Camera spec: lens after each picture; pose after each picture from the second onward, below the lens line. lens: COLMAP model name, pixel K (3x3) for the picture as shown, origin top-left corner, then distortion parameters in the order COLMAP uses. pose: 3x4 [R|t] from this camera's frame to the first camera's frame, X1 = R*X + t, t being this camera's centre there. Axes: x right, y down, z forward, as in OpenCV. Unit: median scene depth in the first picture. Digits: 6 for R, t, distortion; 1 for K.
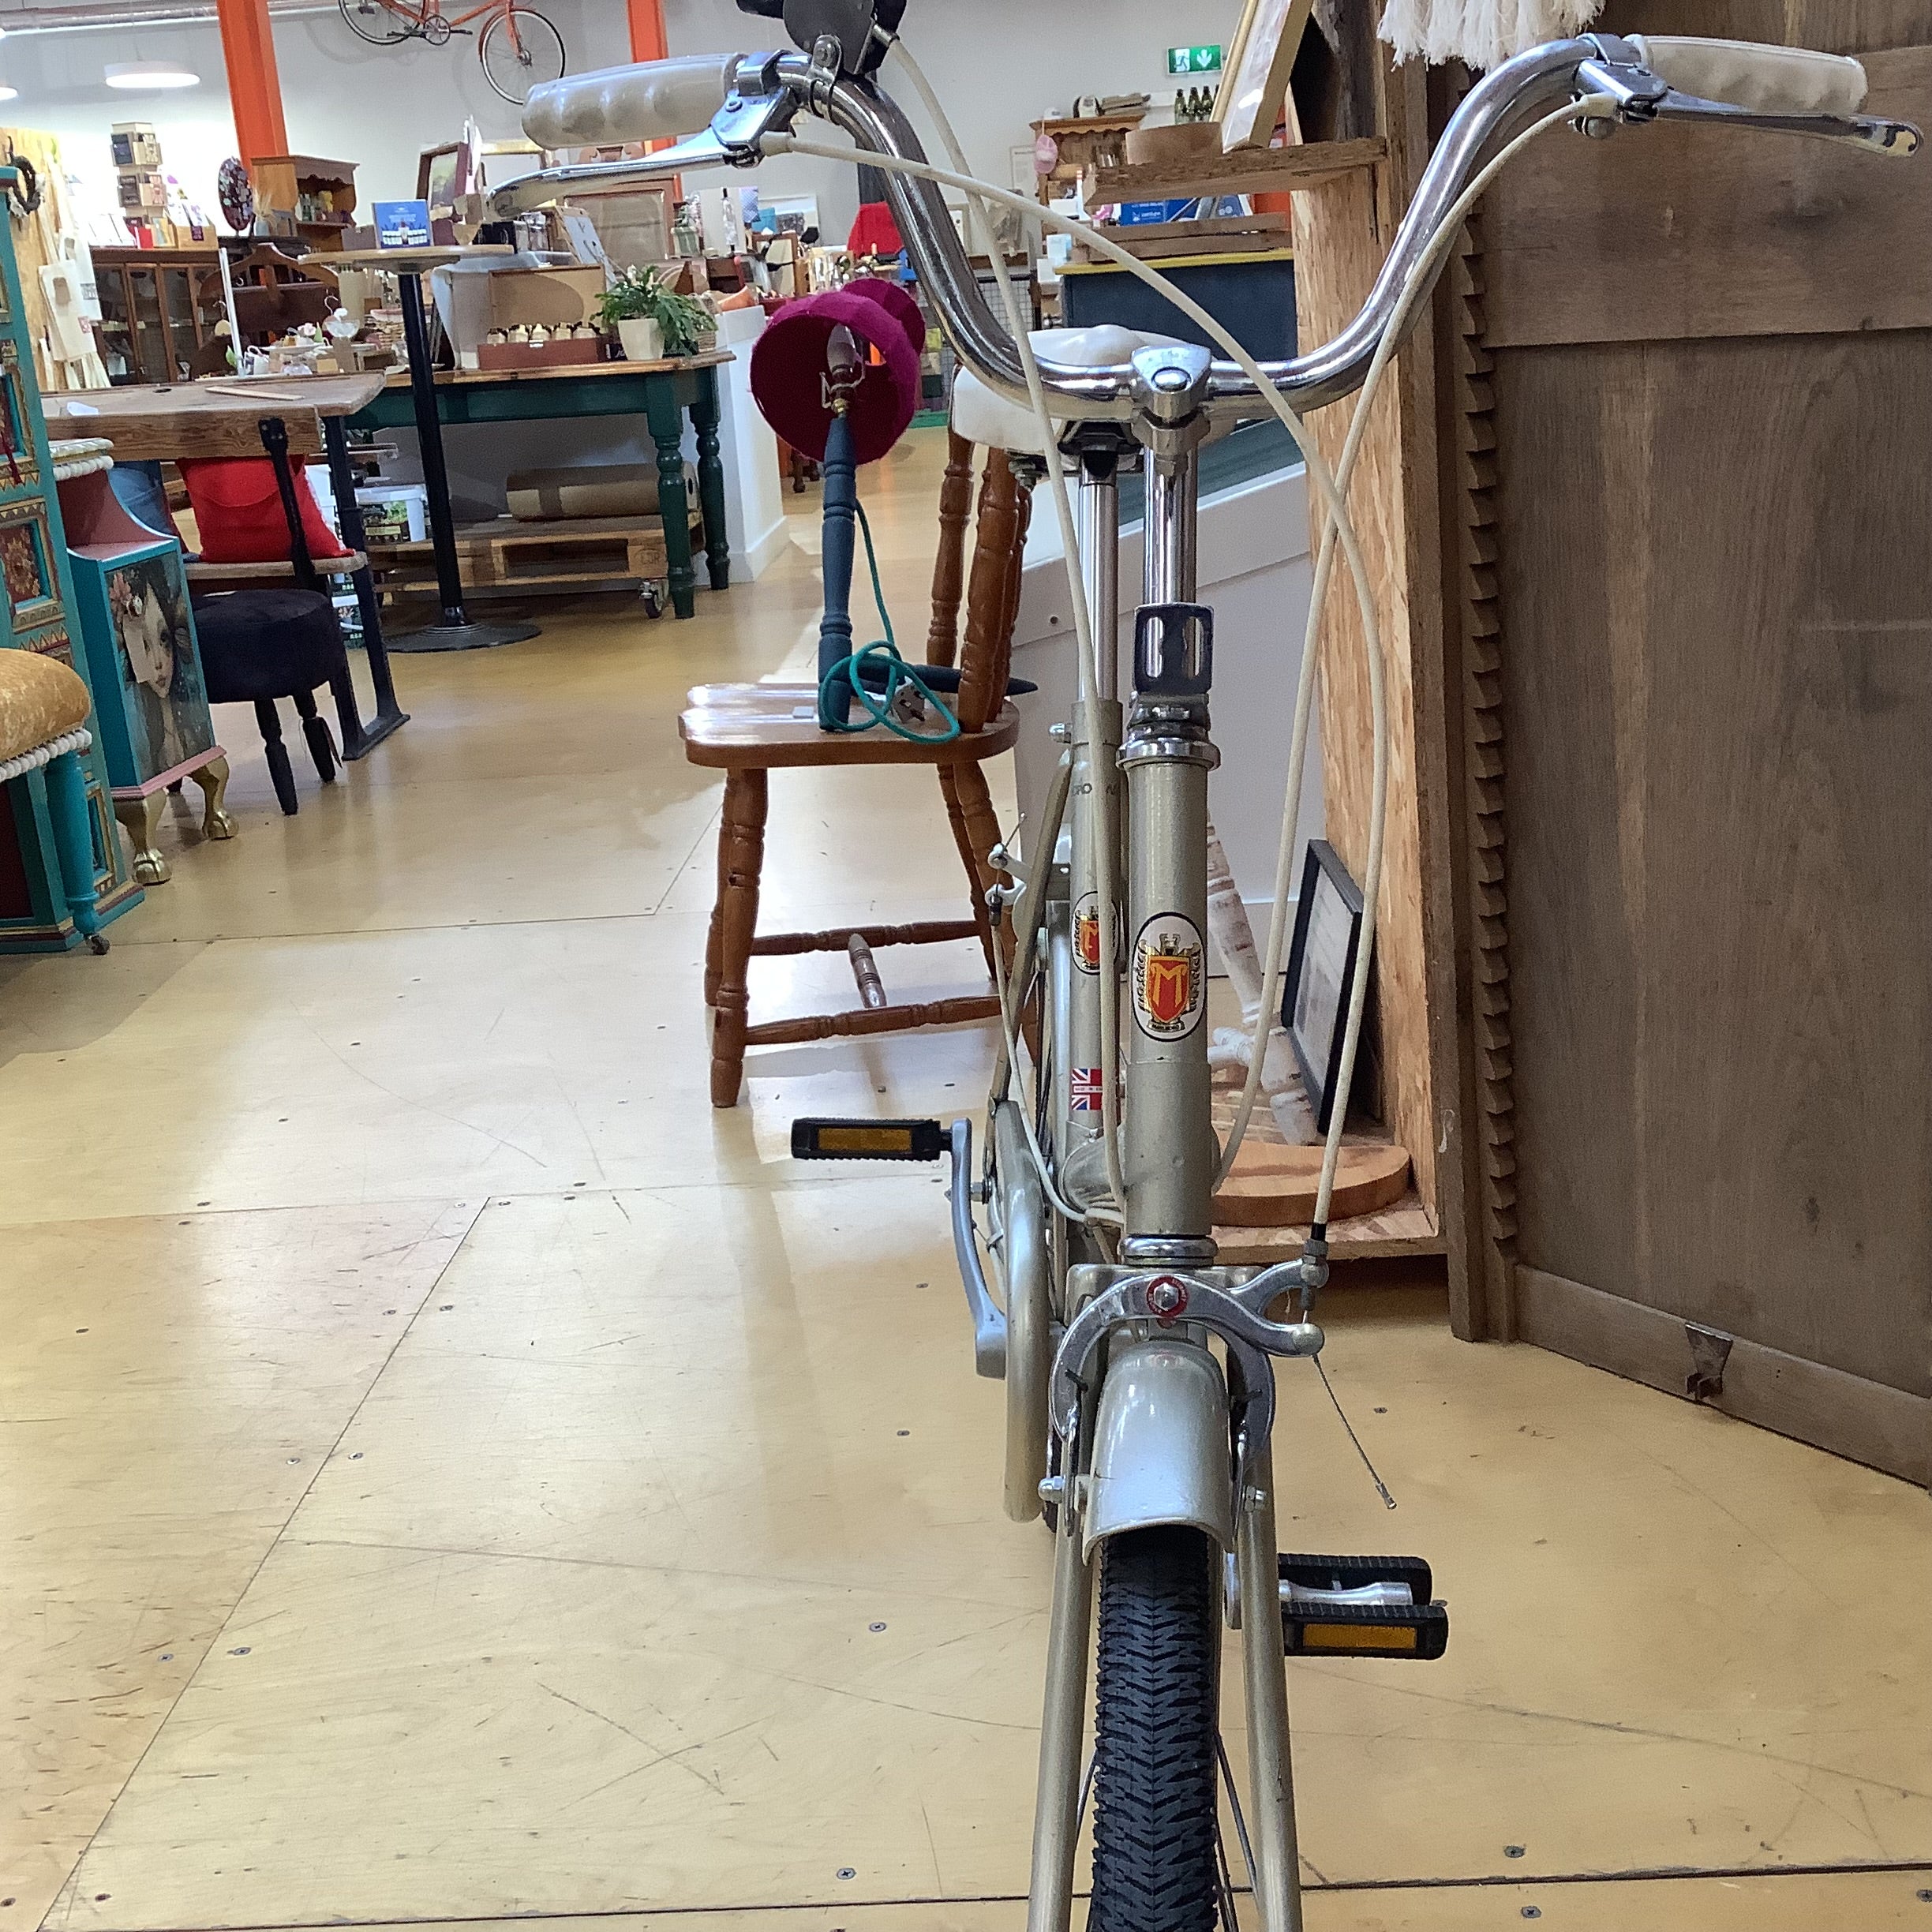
lens RADIAL K [[2327.0, 0, 976.4], [0, 2327.0, 975.7], [0, 0, 1]] dist [0.081109, 0.000000]
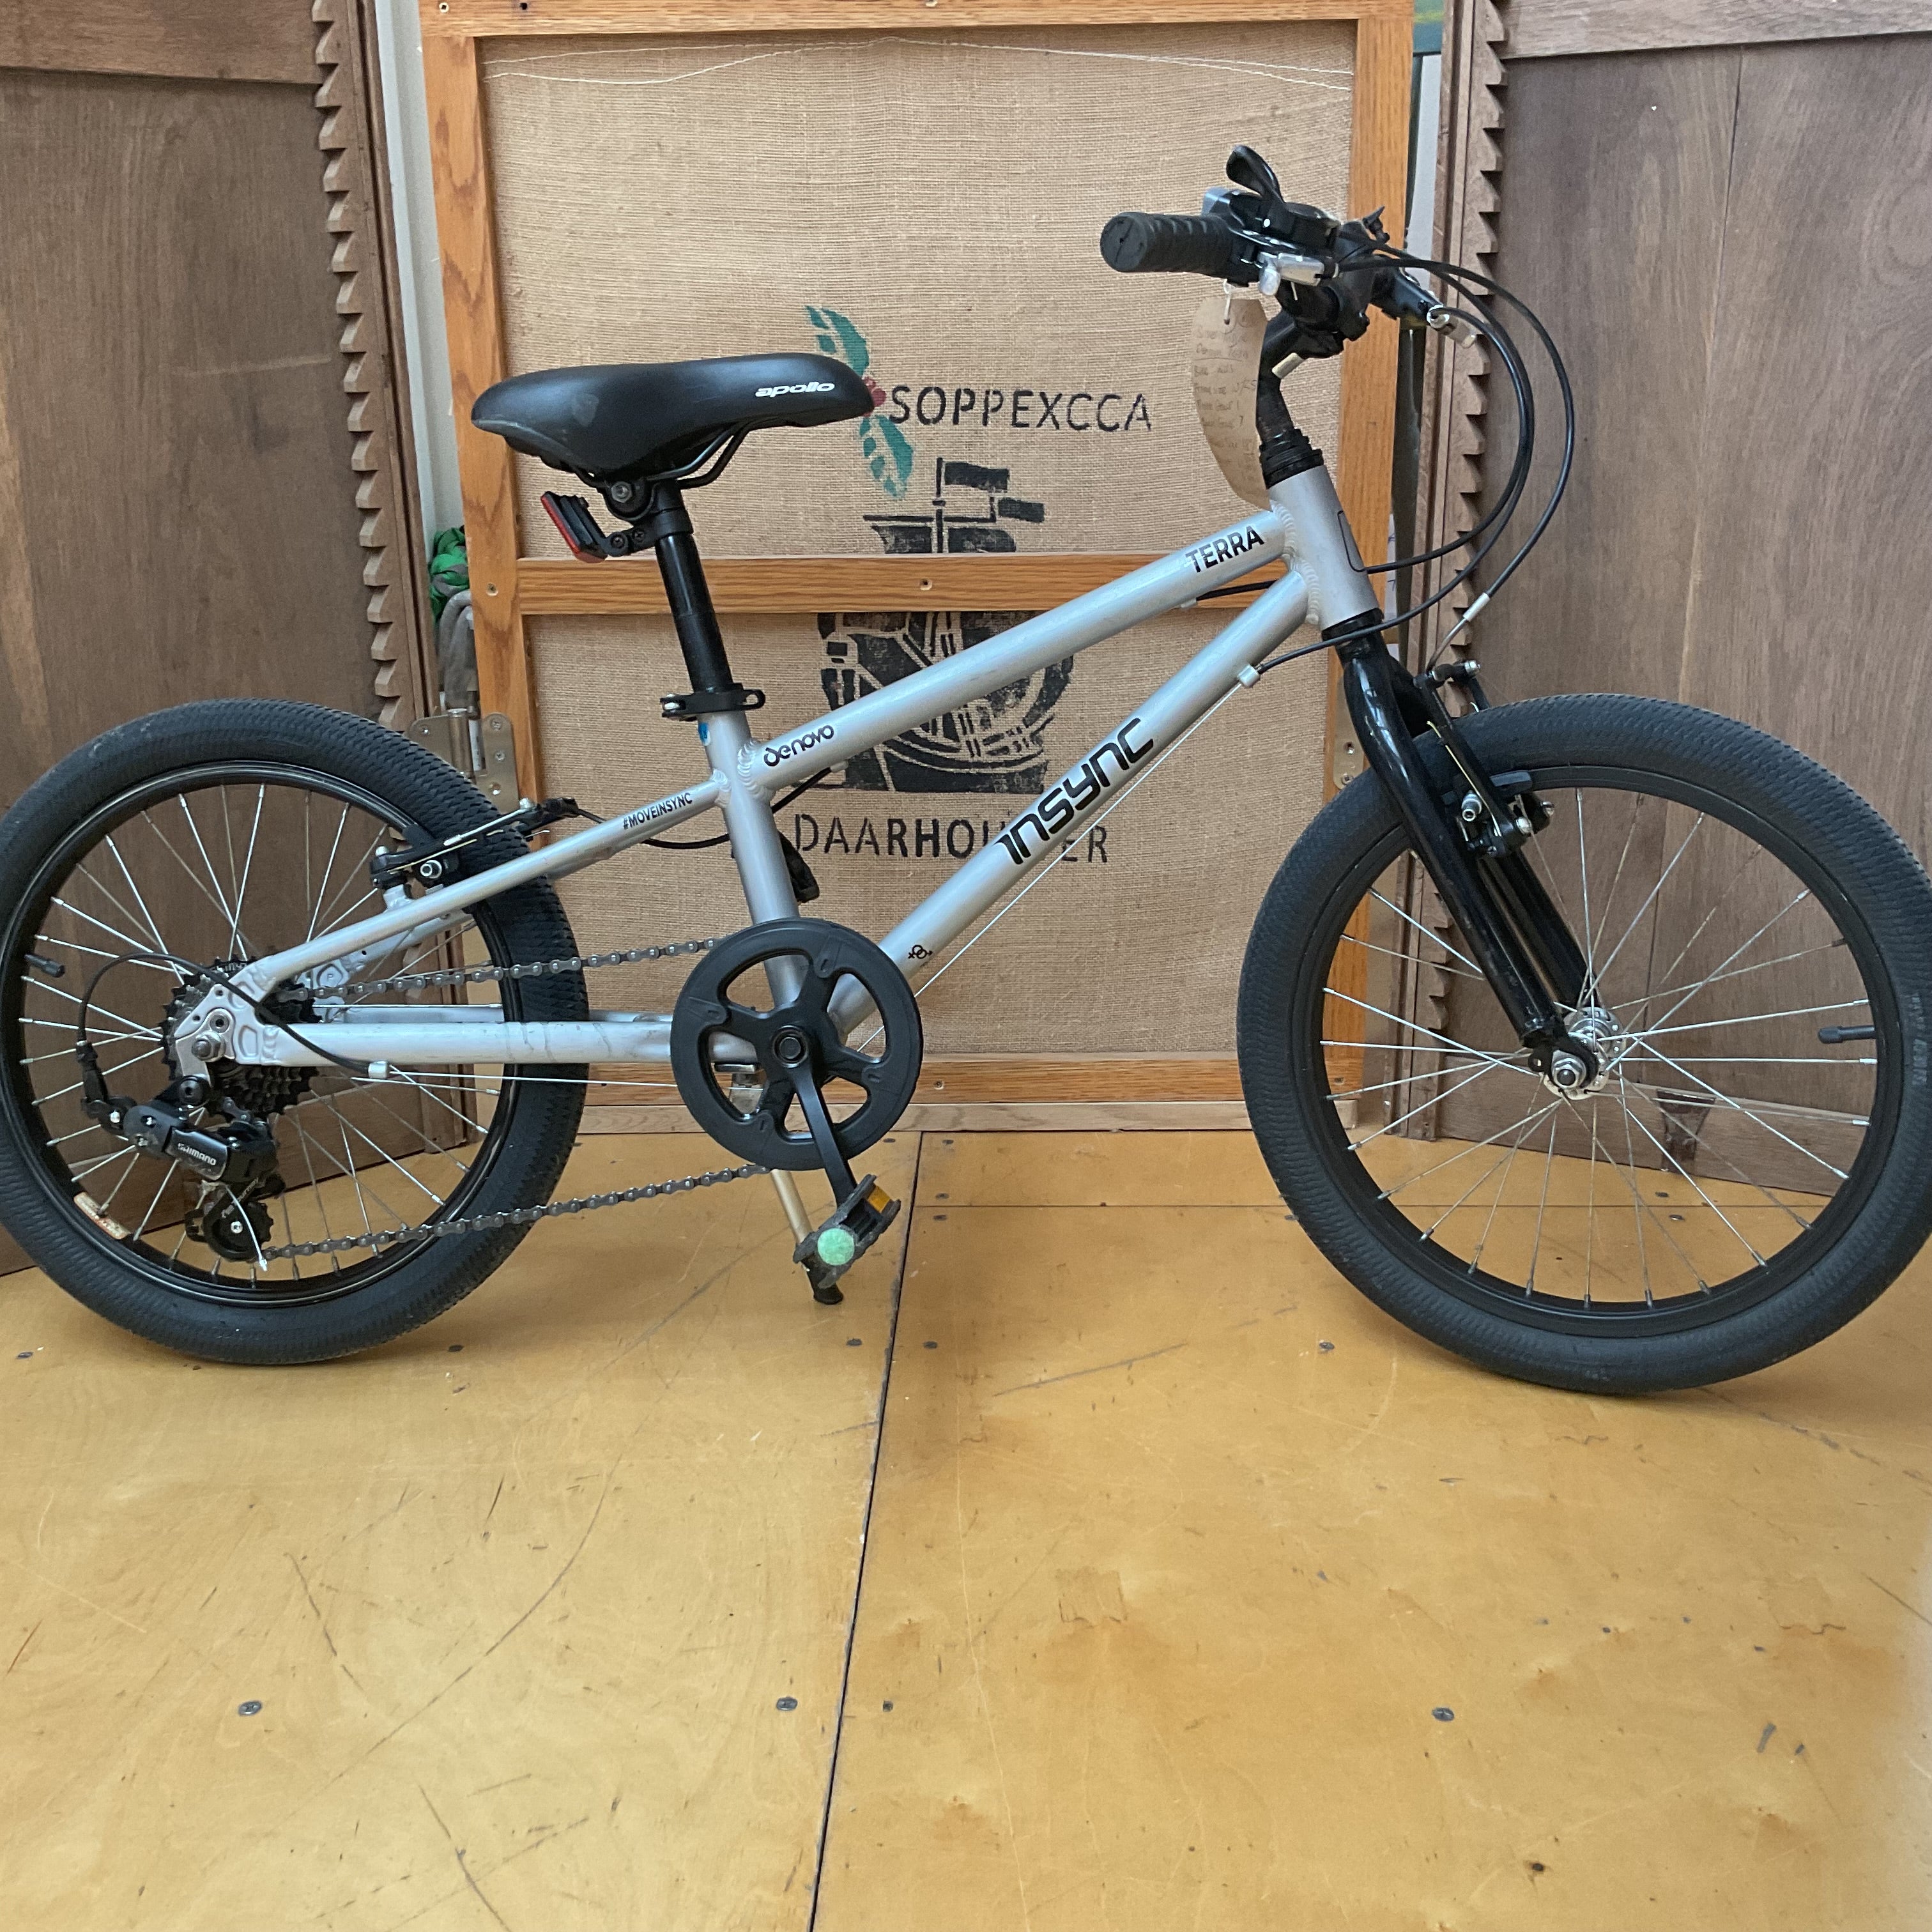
lens RADIAL K [[2130.0, 0, 933.6], [0, 2130.0, 958.4], [0, 0, 1]] dist [0.027812, 0.000000]
pose [[-0.008346, -0.217072, 0.976120, -0.543062], [0.303779, 0.929470, 0.209295, -0.007106], [-0.952706, 0.298272, 0.058184, 0.620863]]
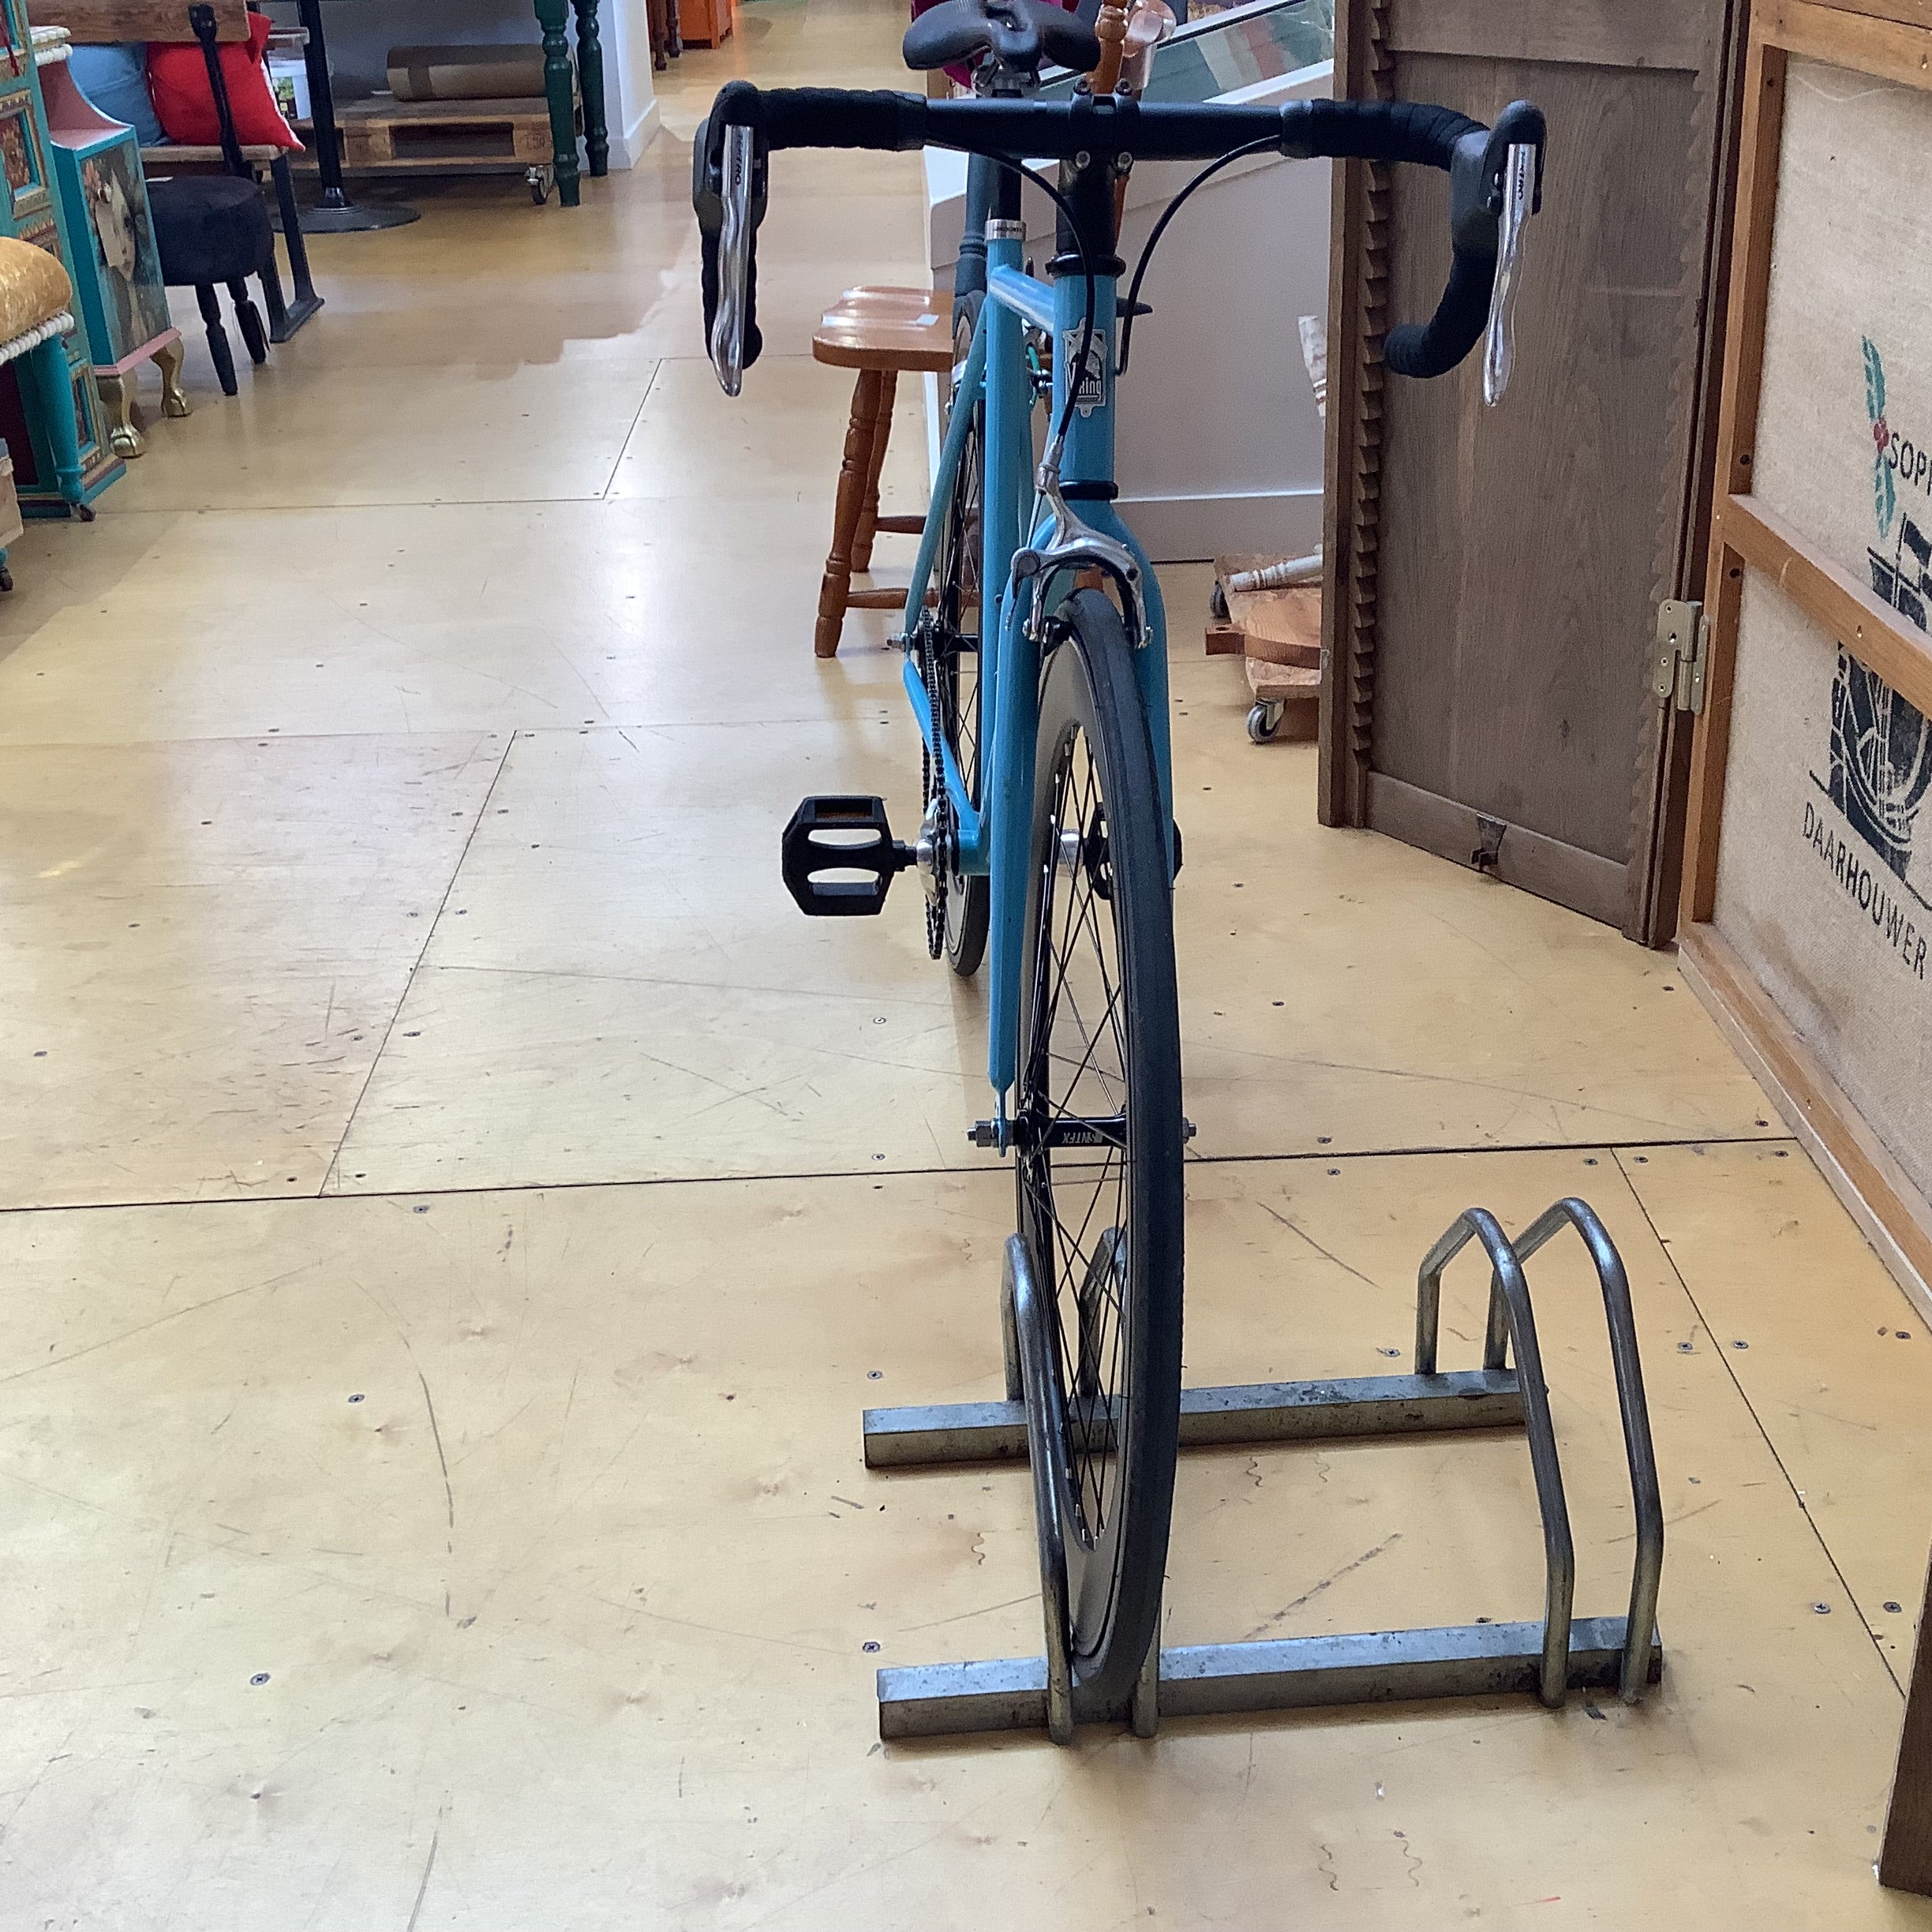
lens RADIAL K [[2327.0, 0, 983.8], [0, 2327.0, 920.1], [0, 0, 1]] dist [0.081109, 0.000000]
pose [[0.997210, 0.007166, 0.074308, -0.074476], [-0.017905, 0.989289, 0.144868, 0.016447], [-0.072474, -0.145795, 0.986657, -0.316624]]
